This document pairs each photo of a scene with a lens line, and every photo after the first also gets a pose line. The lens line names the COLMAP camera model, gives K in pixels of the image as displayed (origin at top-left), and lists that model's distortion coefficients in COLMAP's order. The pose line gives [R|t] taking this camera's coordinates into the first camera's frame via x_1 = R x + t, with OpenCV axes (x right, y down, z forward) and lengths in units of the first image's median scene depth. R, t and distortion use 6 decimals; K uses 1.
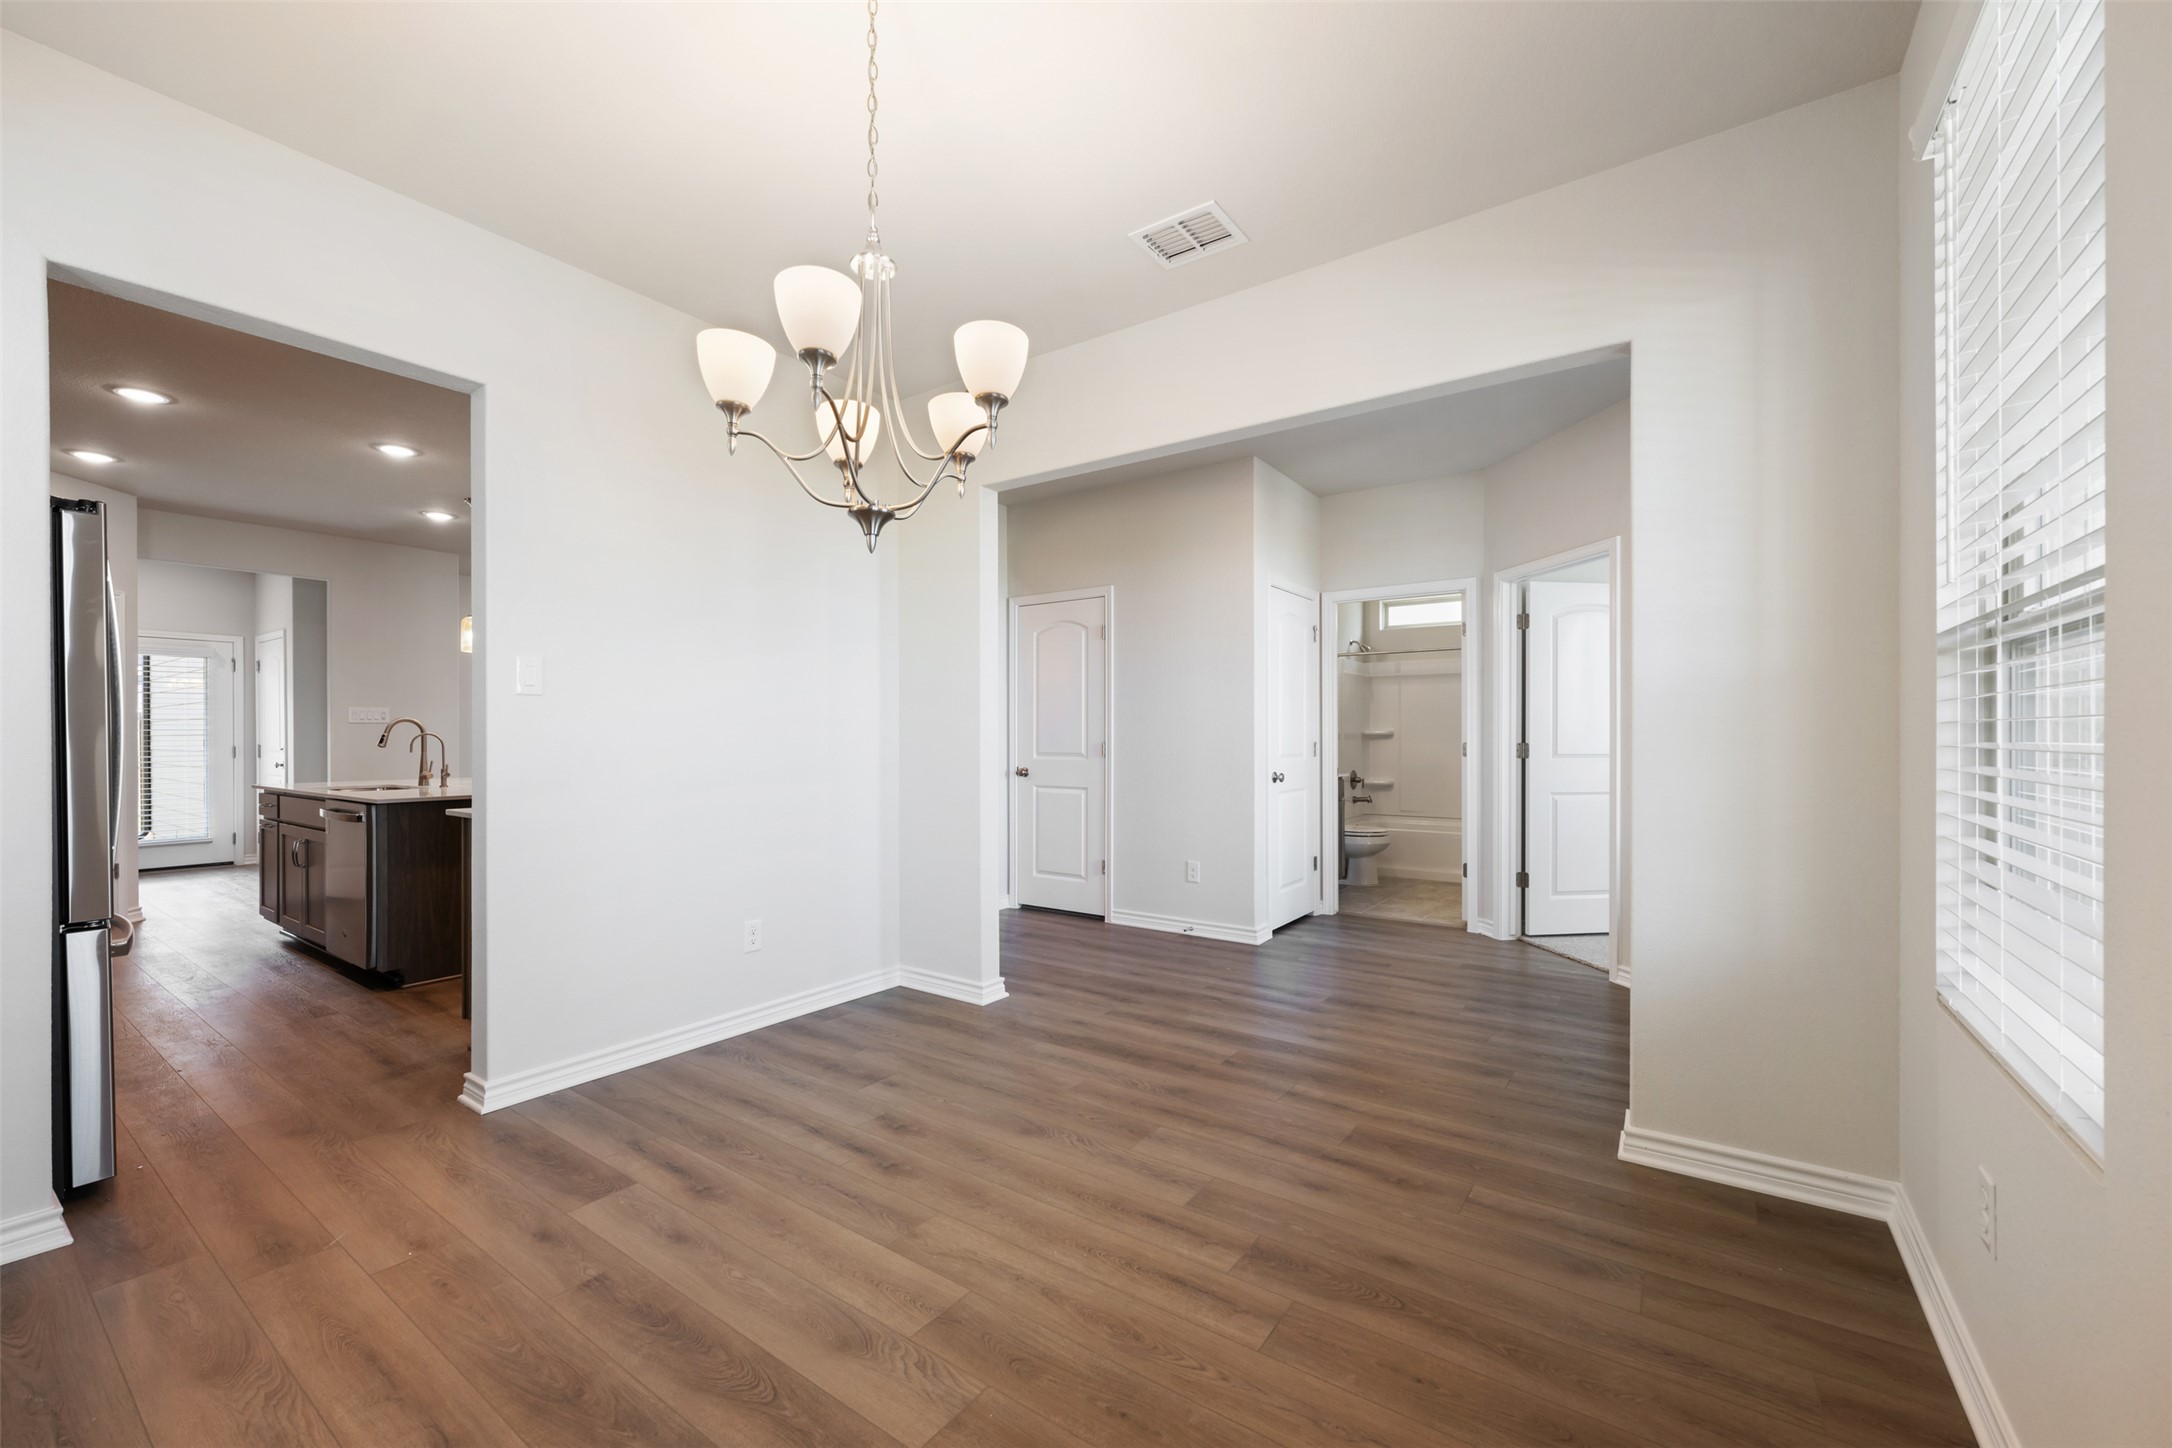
lens RADIAL K [[862.0, 0, 1083.9], [0, 862.0, 739.1], [0, 0, 1]] dist [-0.001405, -0.000118]
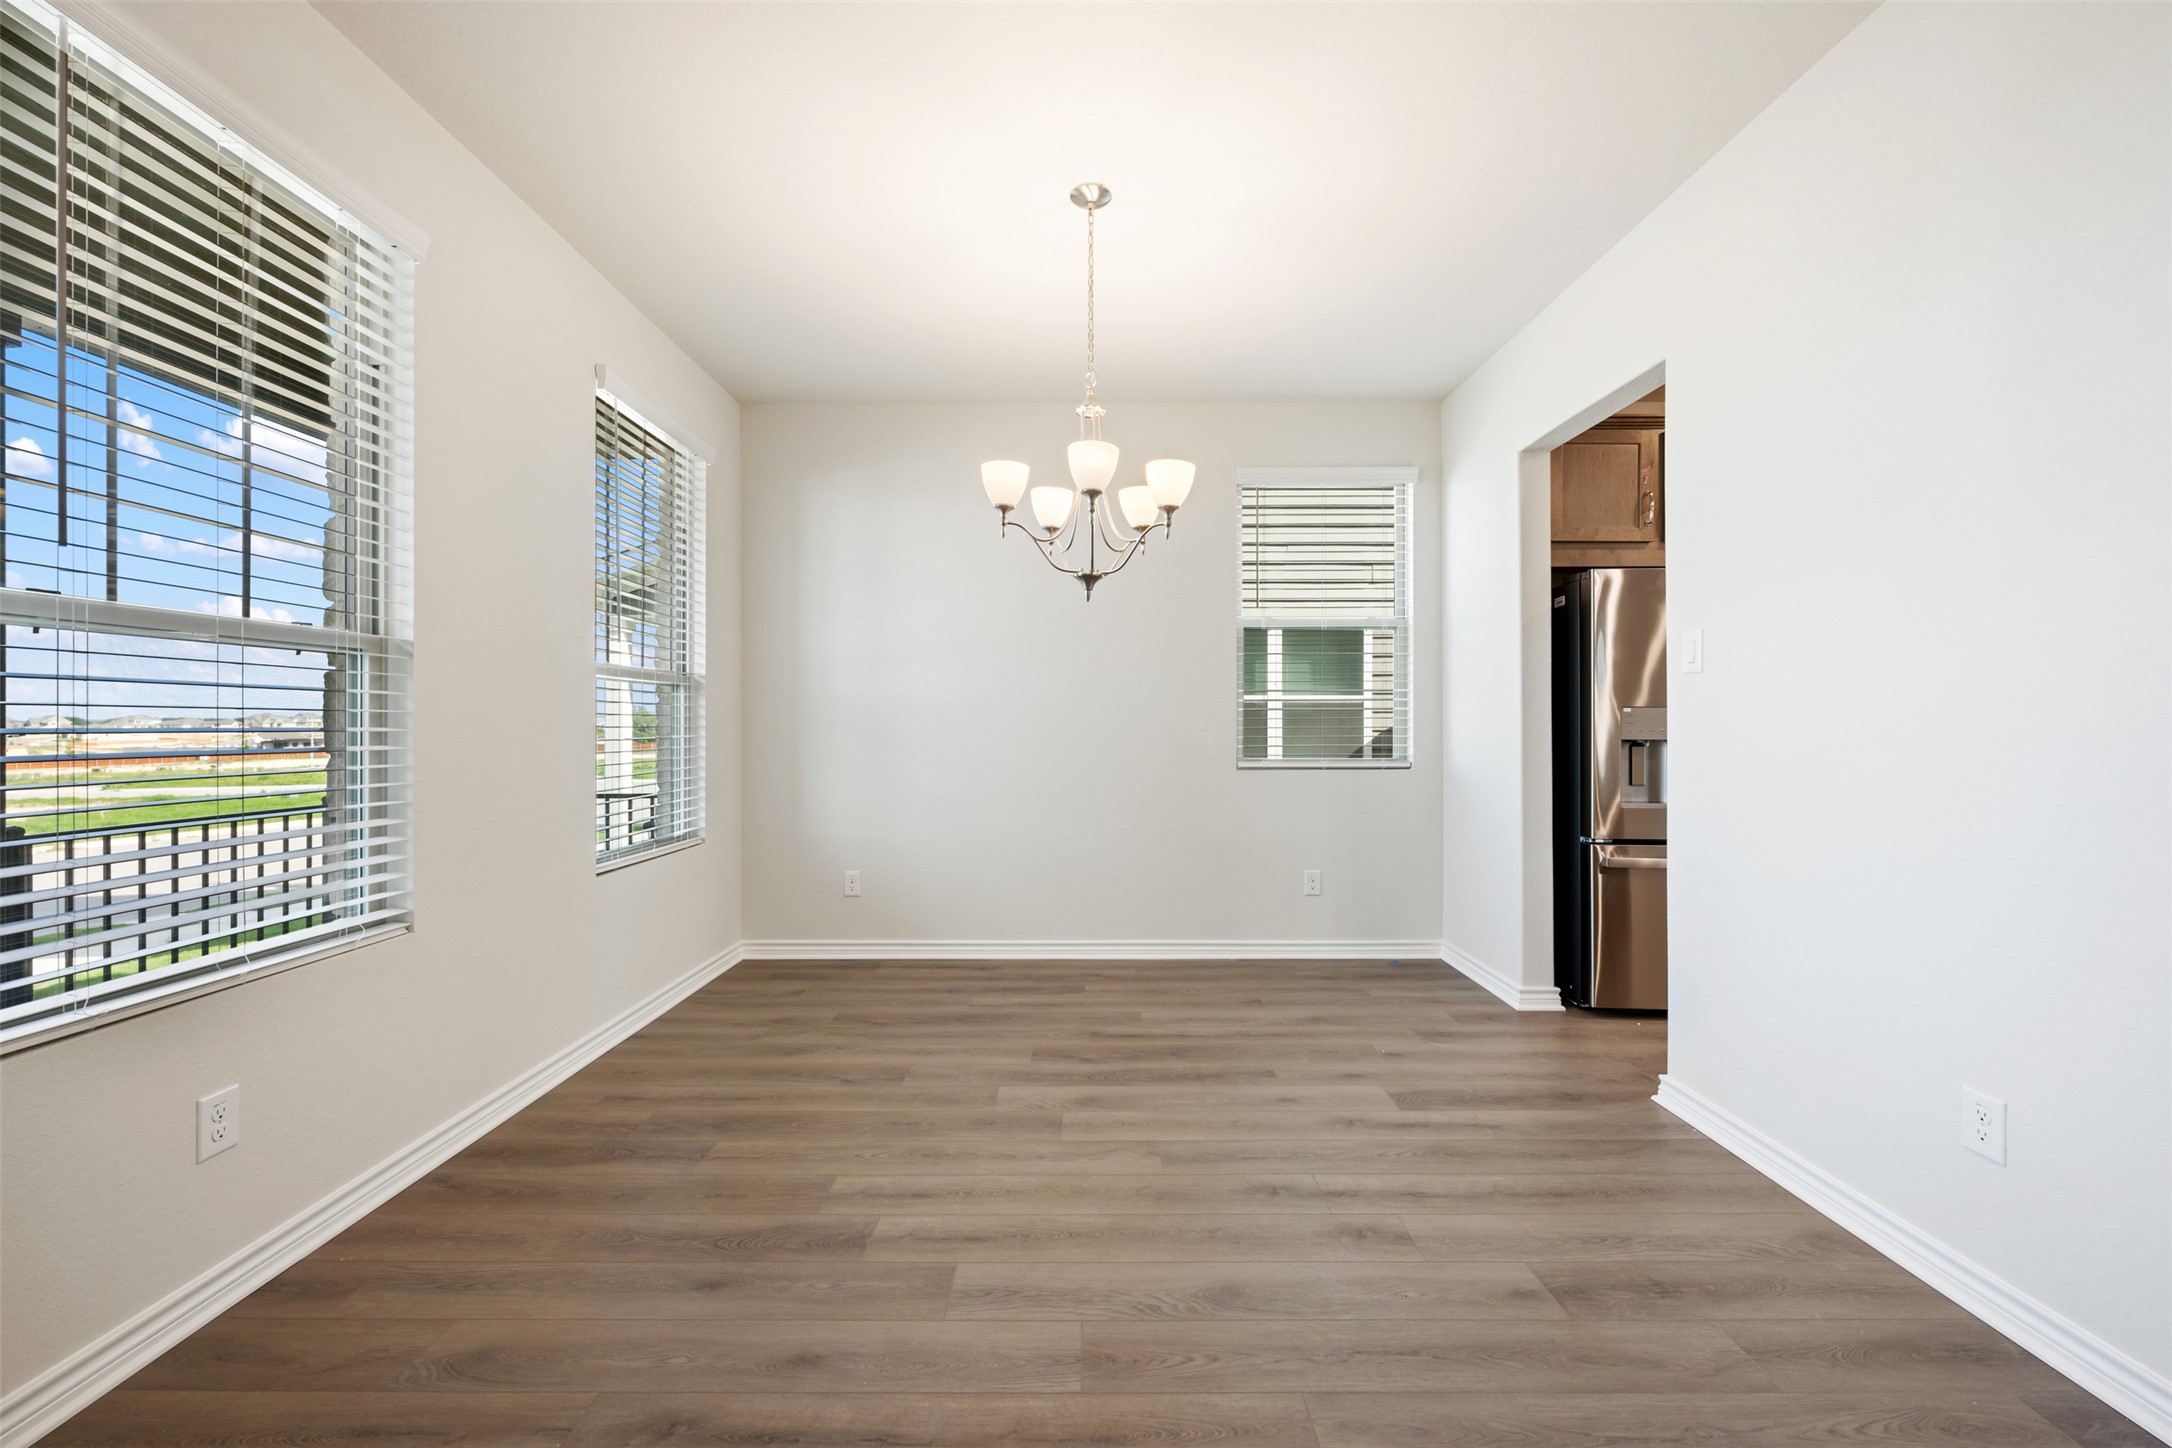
lens RADIAL K [[857.9, 0, 1086.0], [0, 857.9, 724.0], [0, 0, 1]] dist [-0.000555, 0.000026]
pose [[-0.817436, 0.001249, -0.576018, 0.282623], [0.000197, 0.999998, 0.001889, -0.000246], [0.576019, 0.001431, -0.817435, 0.996180]]
